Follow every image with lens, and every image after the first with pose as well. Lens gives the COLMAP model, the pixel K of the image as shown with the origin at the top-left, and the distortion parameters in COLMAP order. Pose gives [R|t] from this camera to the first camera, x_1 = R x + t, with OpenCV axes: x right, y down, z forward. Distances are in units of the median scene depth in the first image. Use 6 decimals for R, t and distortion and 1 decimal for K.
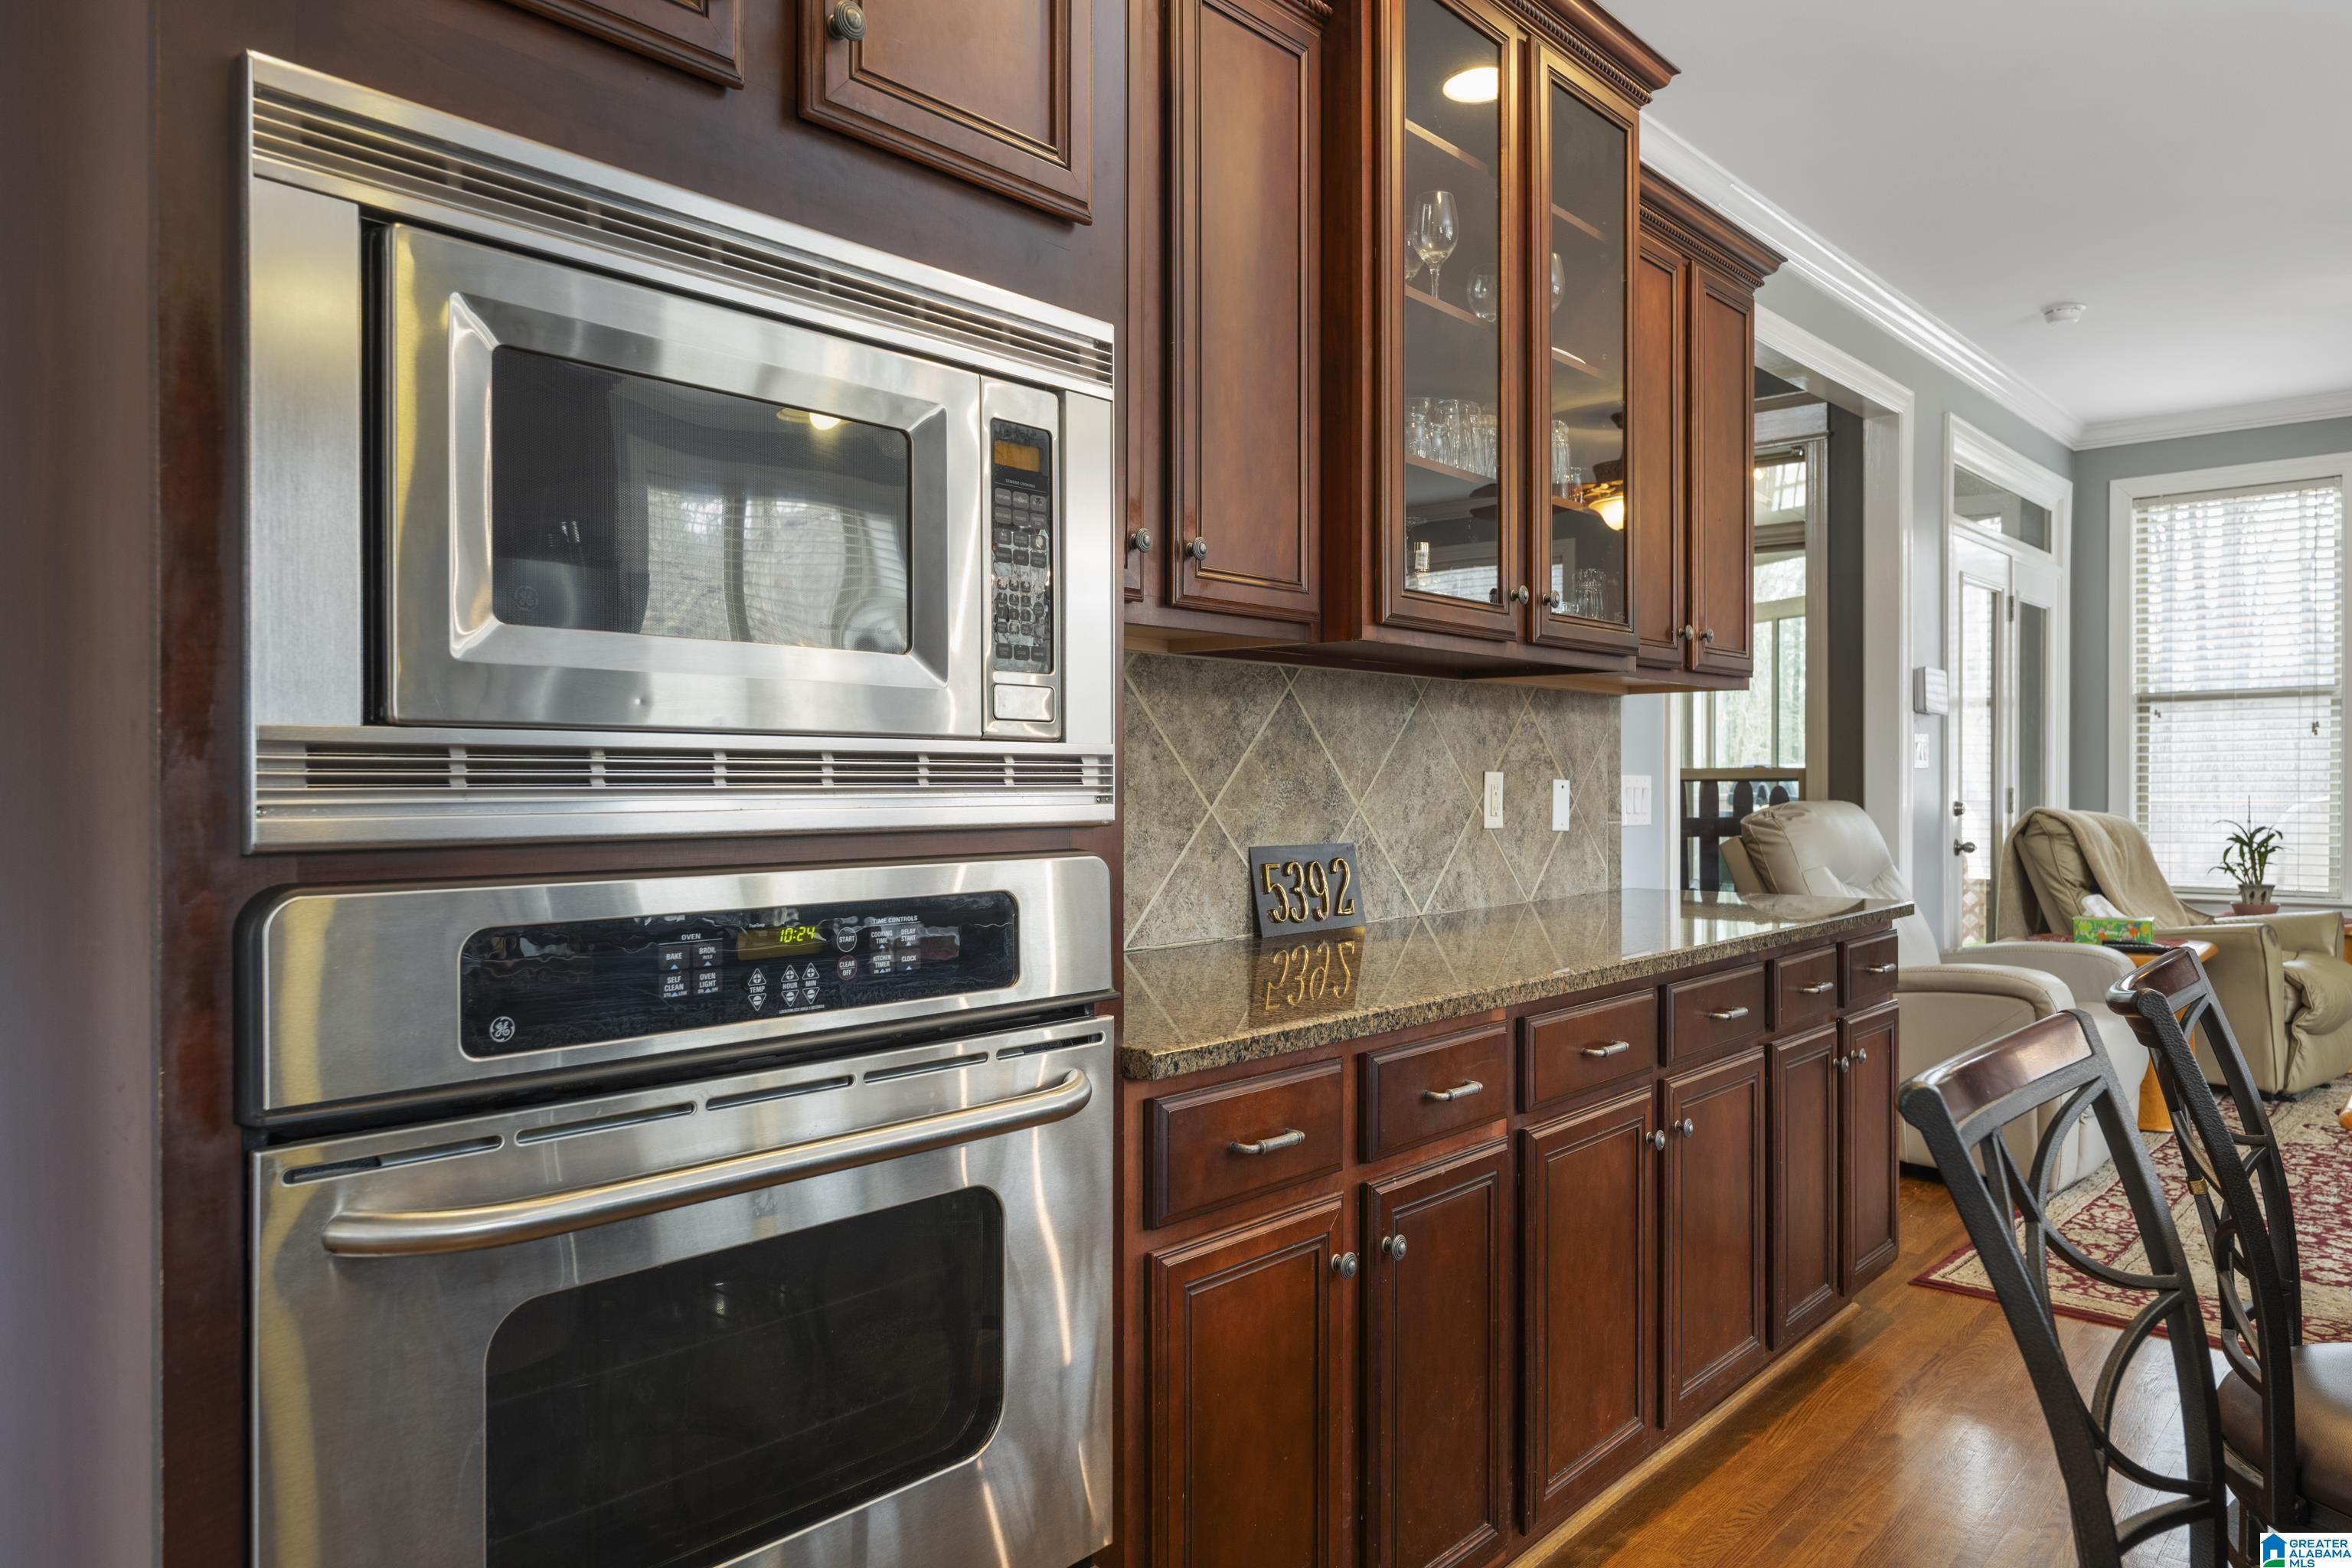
lens RADIAL K [[1582.1, 0, 1182.5], [0, 1582.1, 779.1], [0, 0, 1]] dist [0.005814, -0.005835]
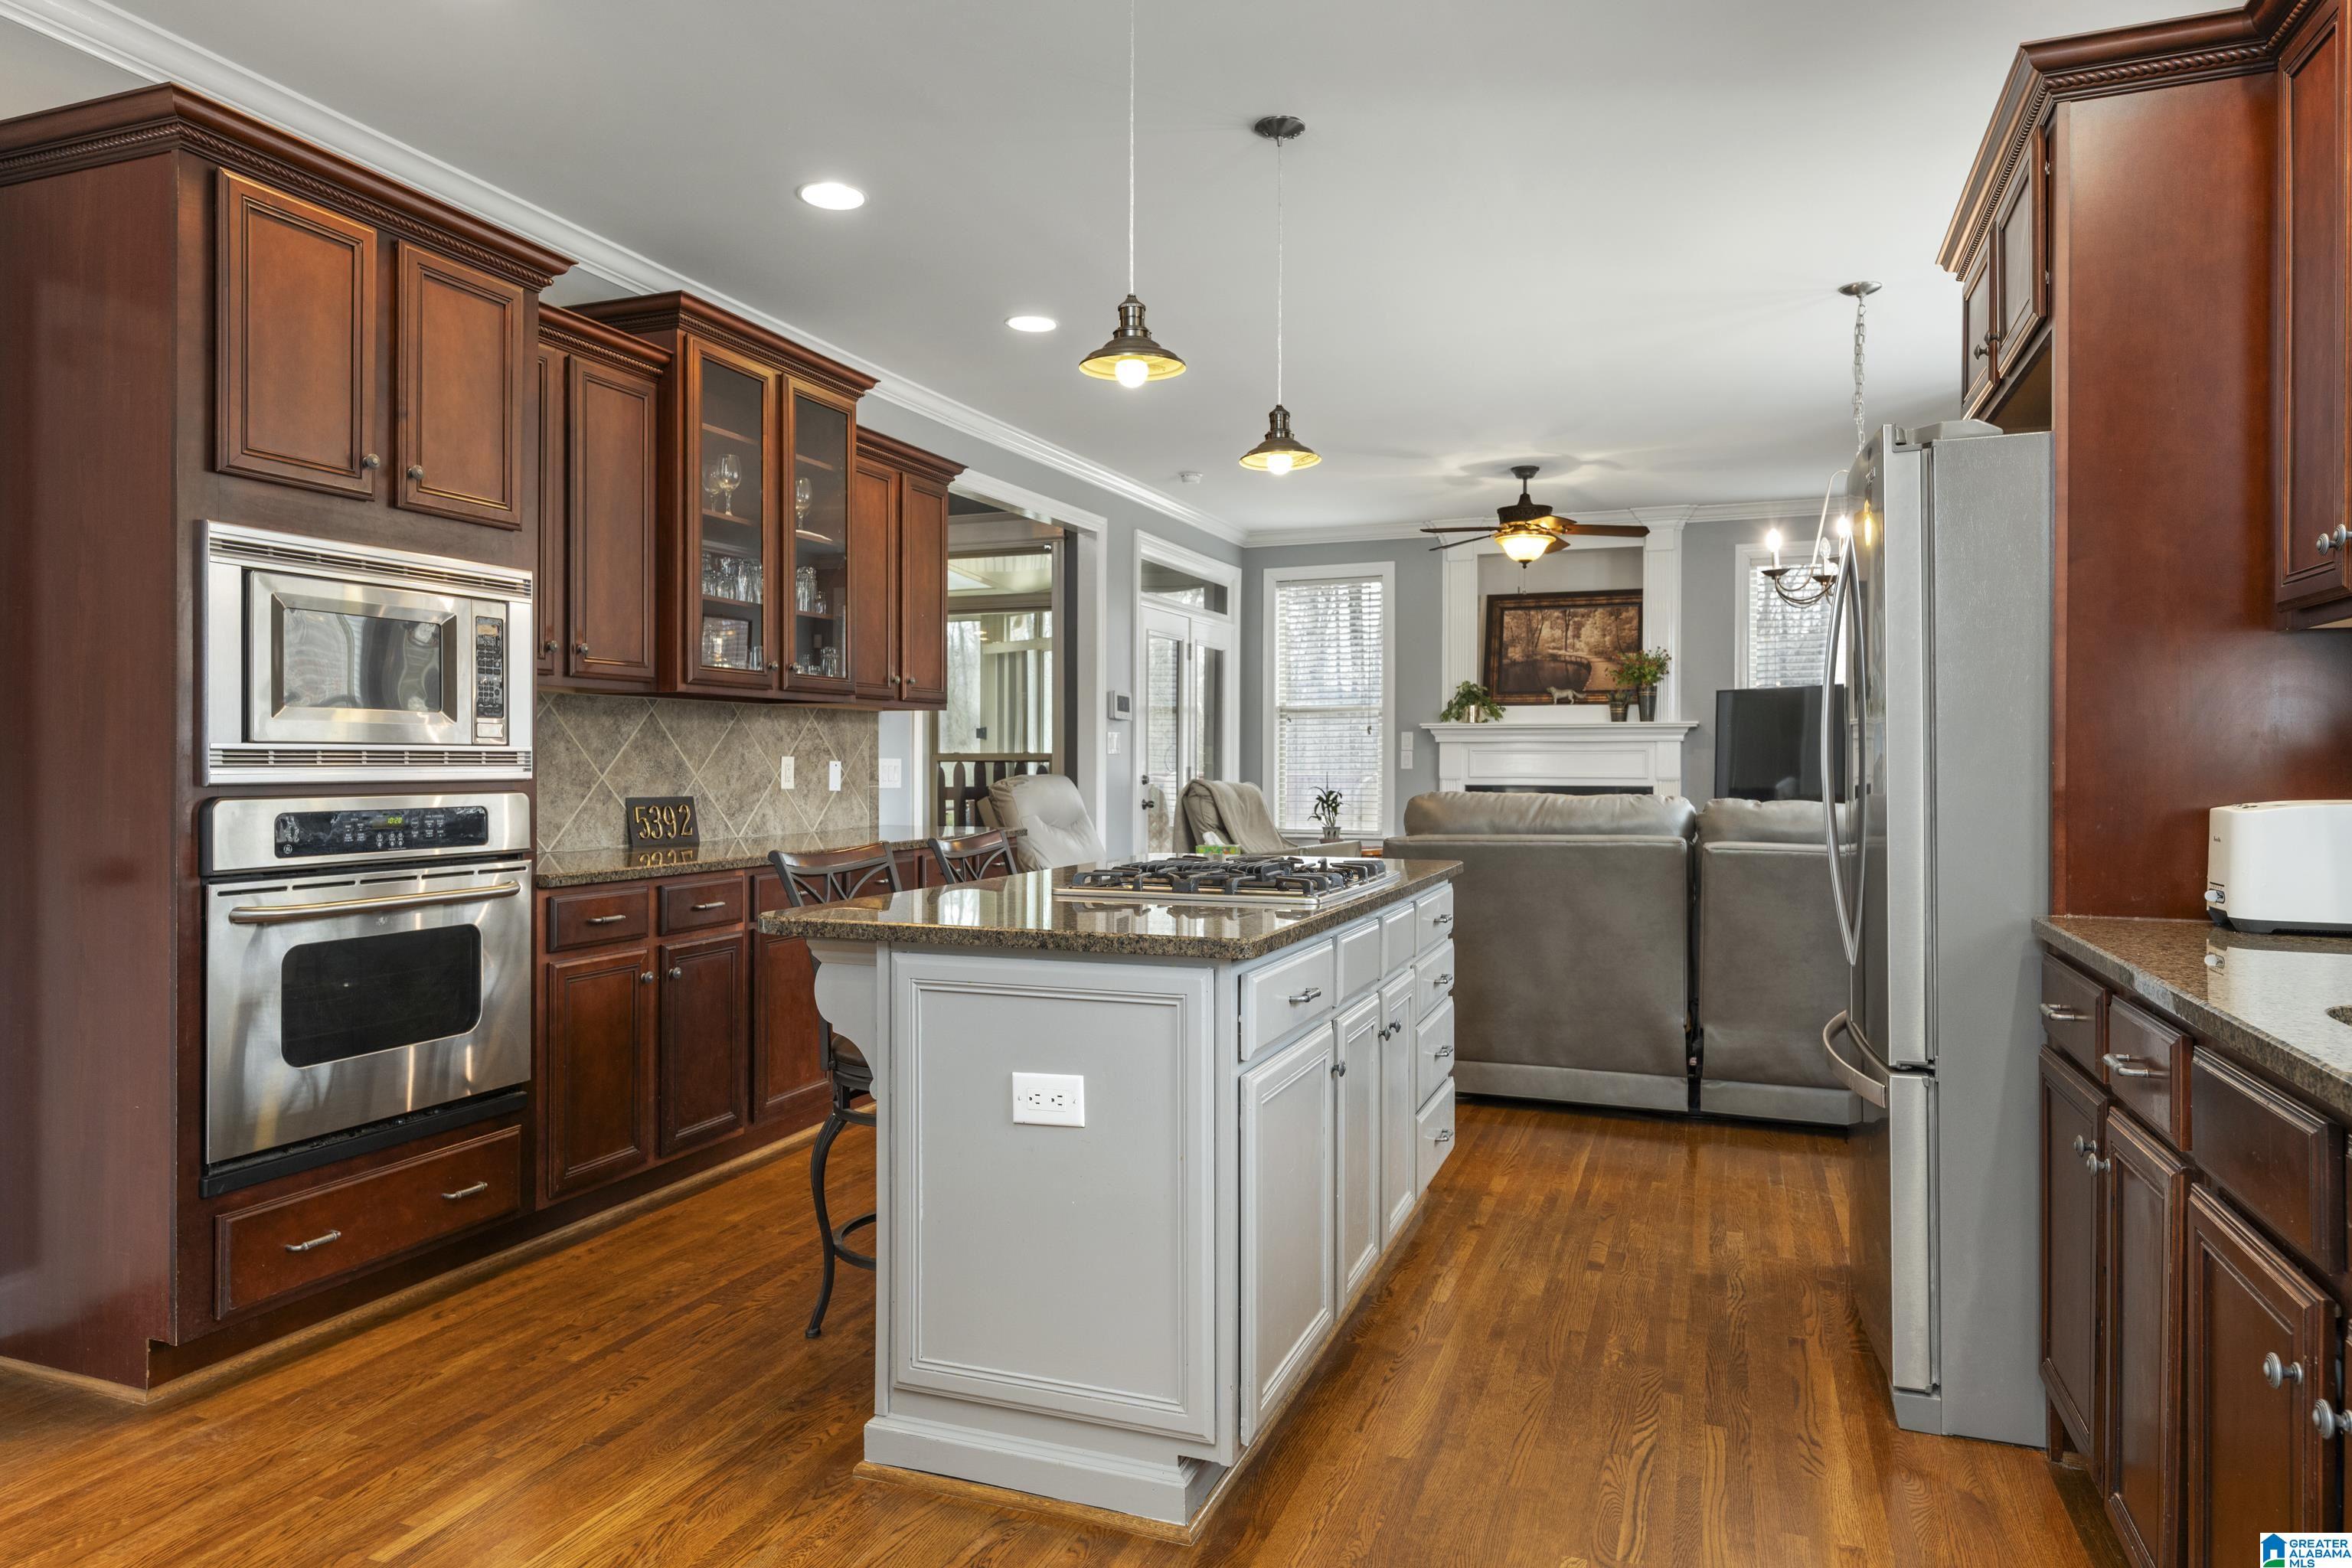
lens RADIAL K [[1421.2, 0, 1174.4], [0, 1421.2, 765.9], [0, 0, 1]] dist [0.004264, 0.001877]
pose [[0.939546, 0.002298, 0.342415, 0.076680], [-0.004121, 0.999981, 0.004597, -0.004117], [-0.342398, -0.005730, 0.939537, -0.782872]]
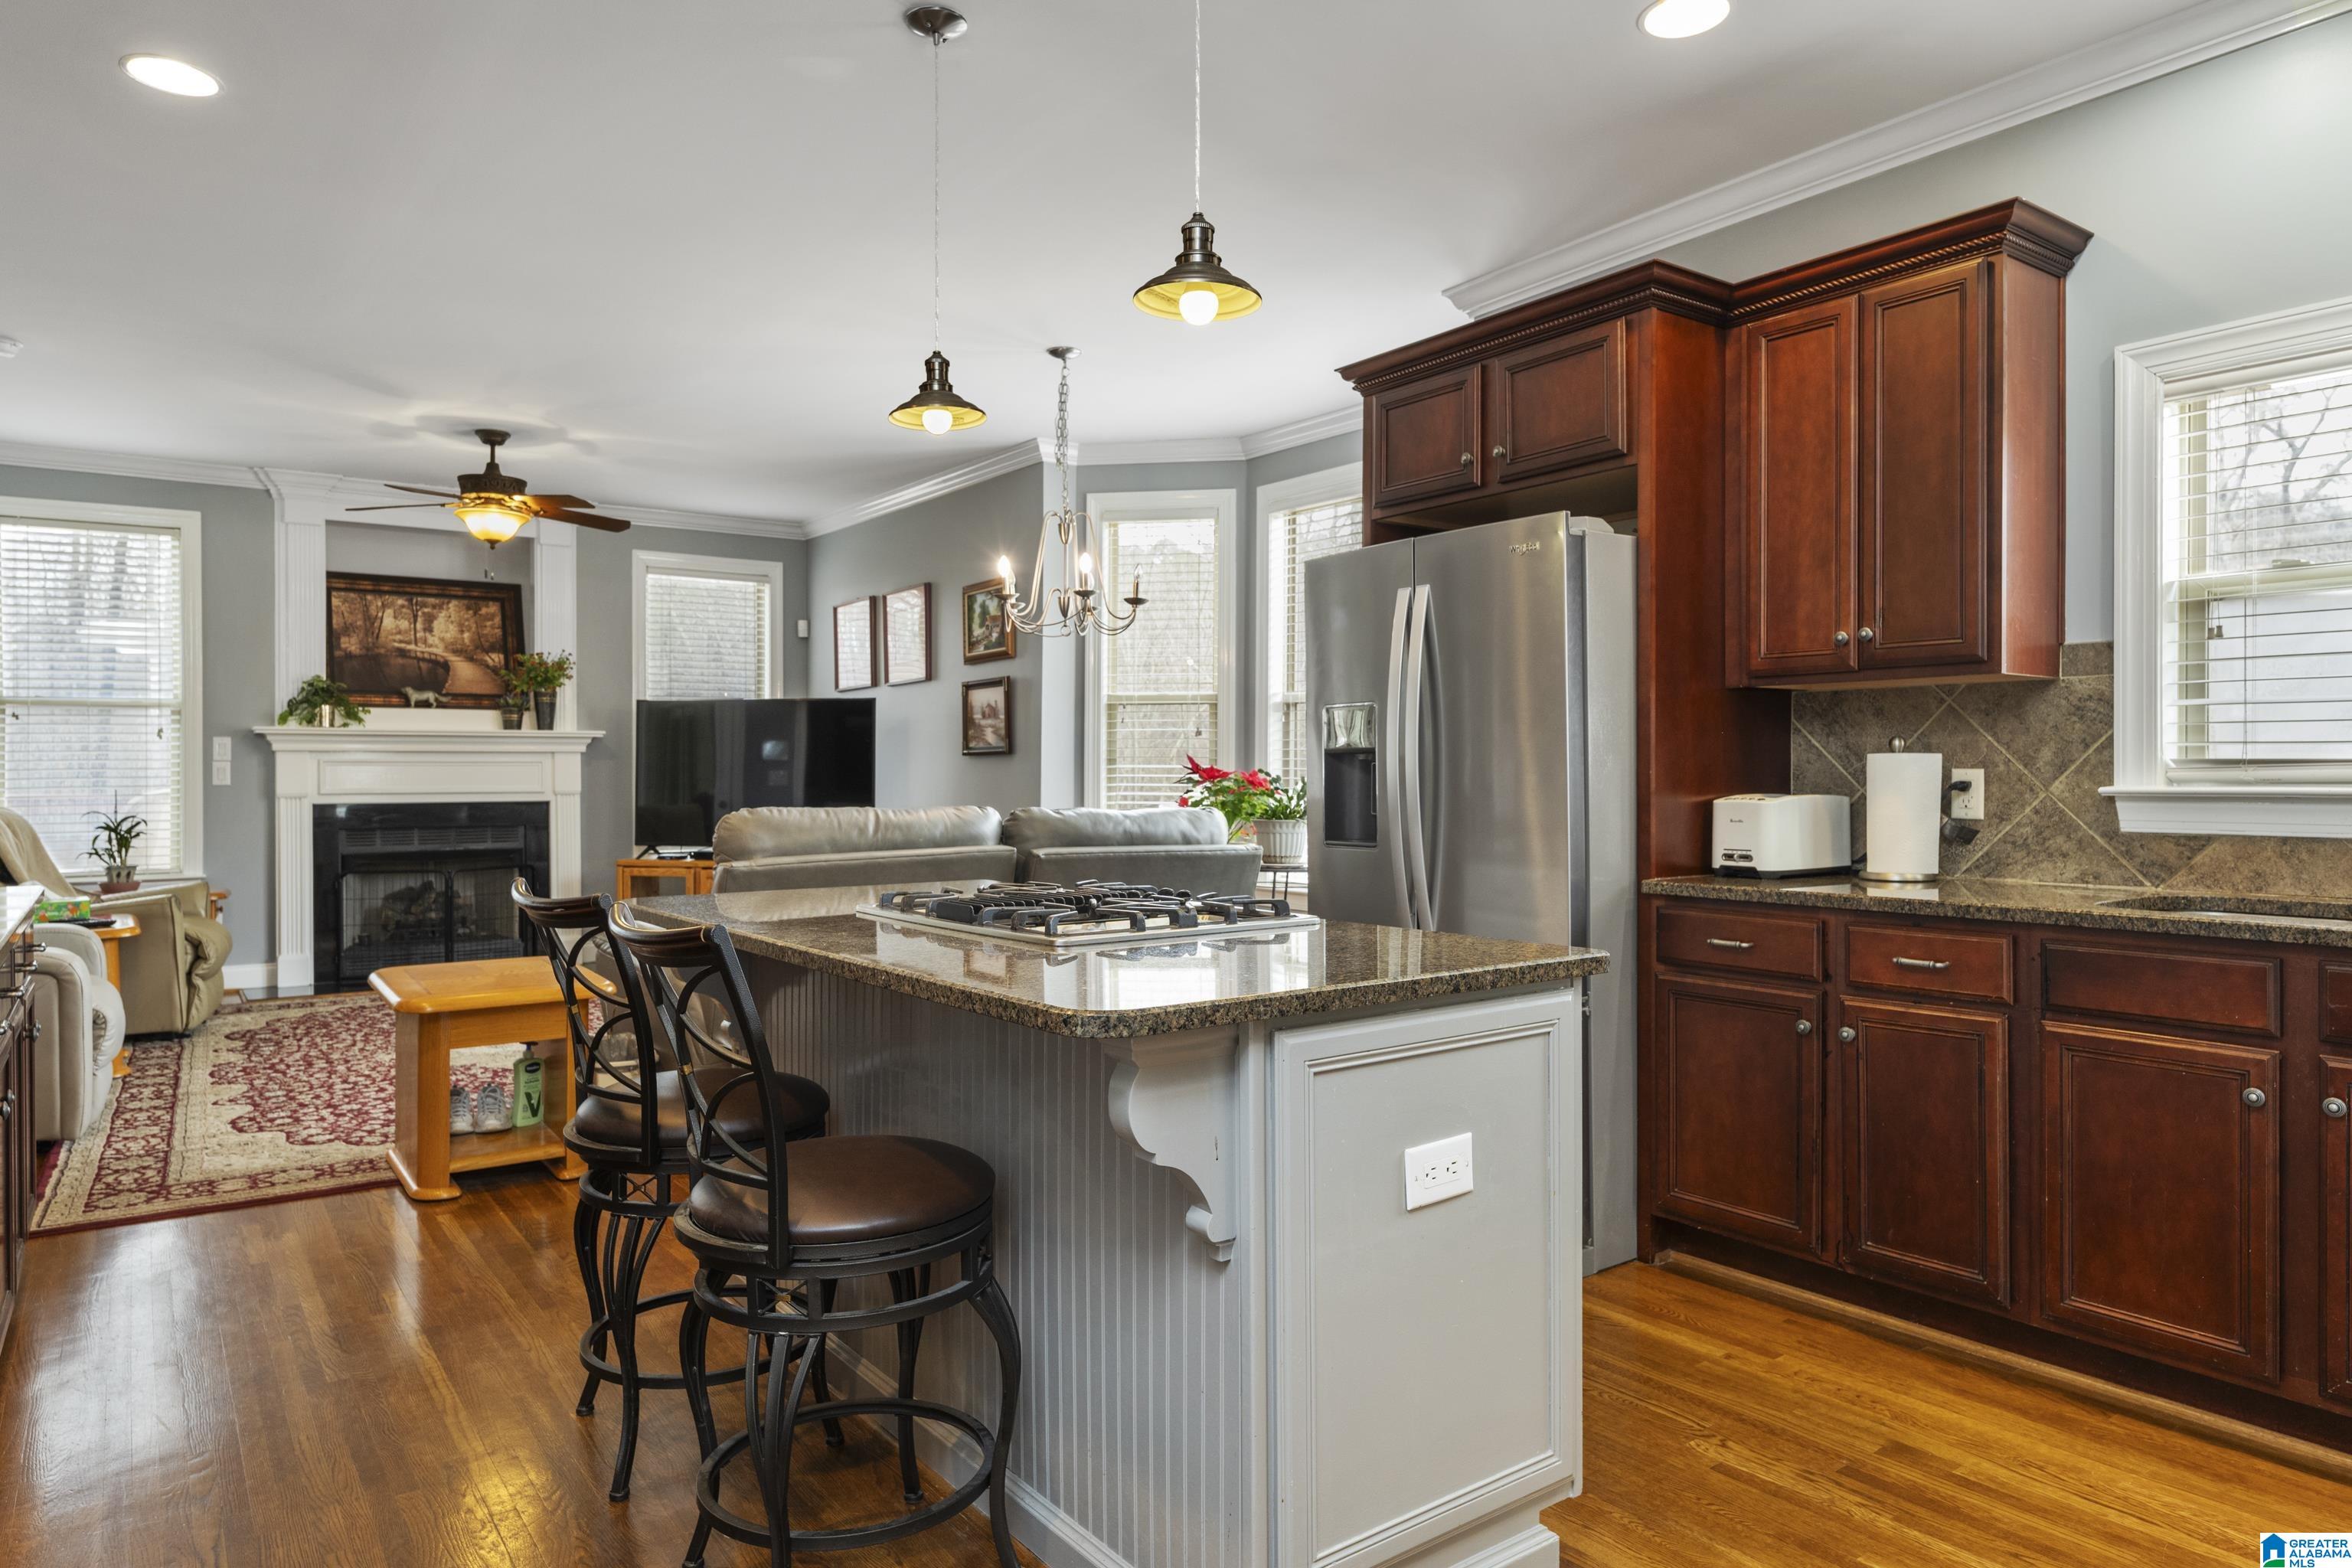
lens RADIAL K [[1421.2, 0, 1169.5], [0, 1421.2, 782.9], [0, 0, 1]] dist [0.004264, 0.001877]
pose [[0.231706, -0.006580, 0.972764, -0.432466], [0.000865, 0.999978, 0.006558, -0.002843], [-0.972785, -0.000678, 0.231707, -0.002485]]
